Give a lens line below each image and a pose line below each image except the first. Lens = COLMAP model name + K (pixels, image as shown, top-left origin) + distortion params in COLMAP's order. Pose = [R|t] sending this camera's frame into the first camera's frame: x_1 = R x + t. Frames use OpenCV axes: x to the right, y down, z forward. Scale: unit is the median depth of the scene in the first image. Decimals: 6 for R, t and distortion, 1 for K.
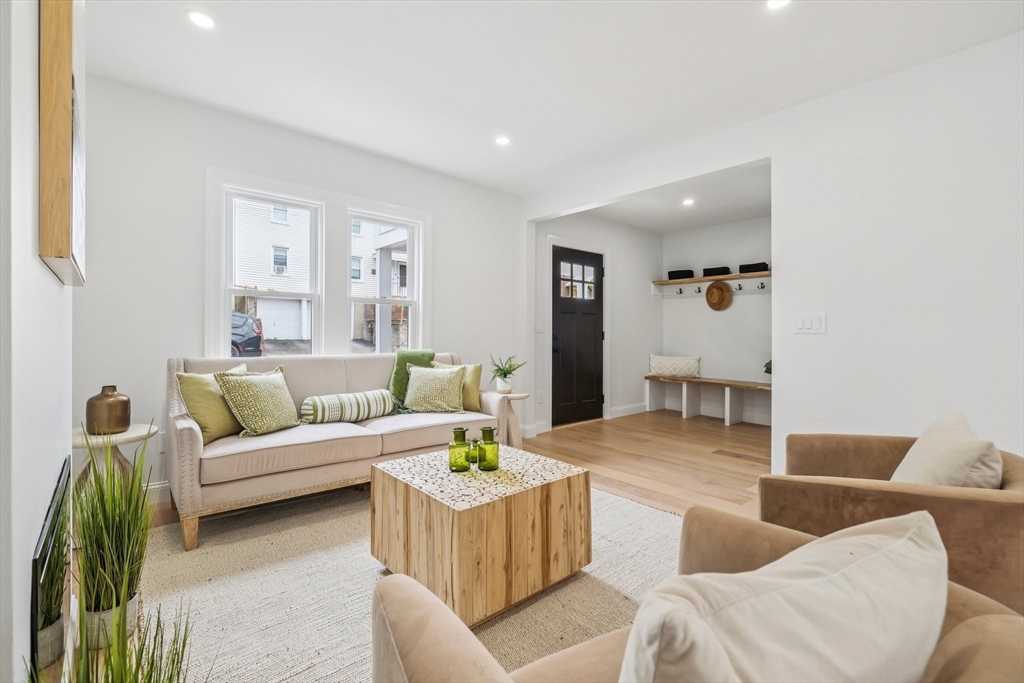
lens RADIAL K [[445.5, 0, 505.8], [0, 445.5, 341.3], [0, 0, 1]] dist [0.000351, 0.000205]
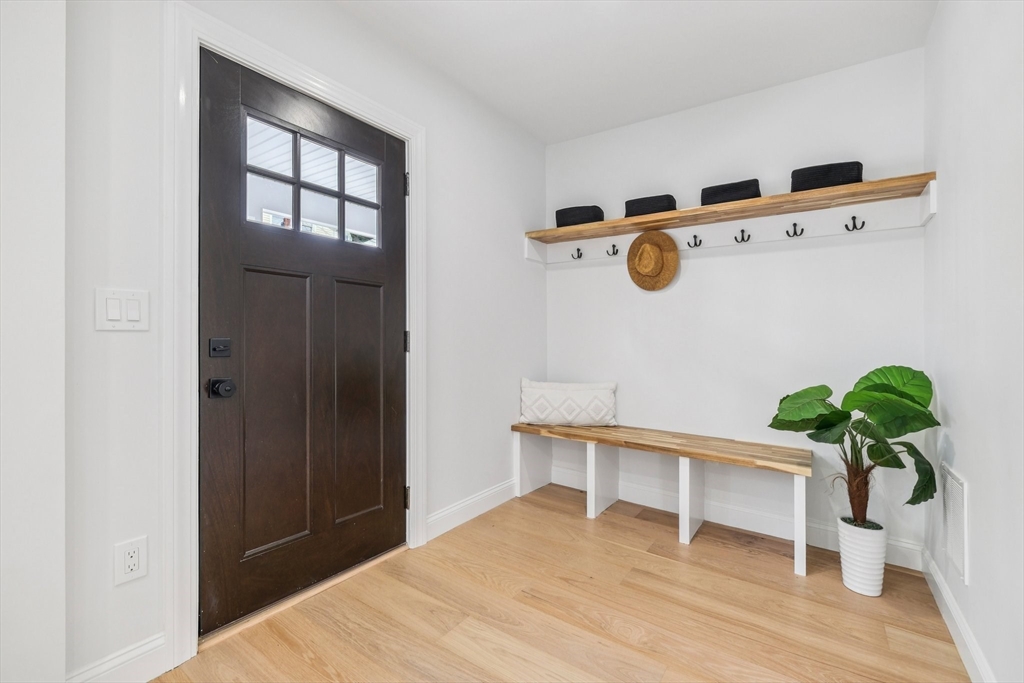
lens RADIAL K [[445.5, 0, 505.8], [0, 445.5, 341.3], [0, 0, 1]] dist [0.000351, 0.000205]
pose [[0.970034, -0.000517, 0.242970, 0.202010], [0.003611, 0.999918, -0.012287, -0.007035], [-0.242944, 0.012796, 0.969956, 0.567917]]
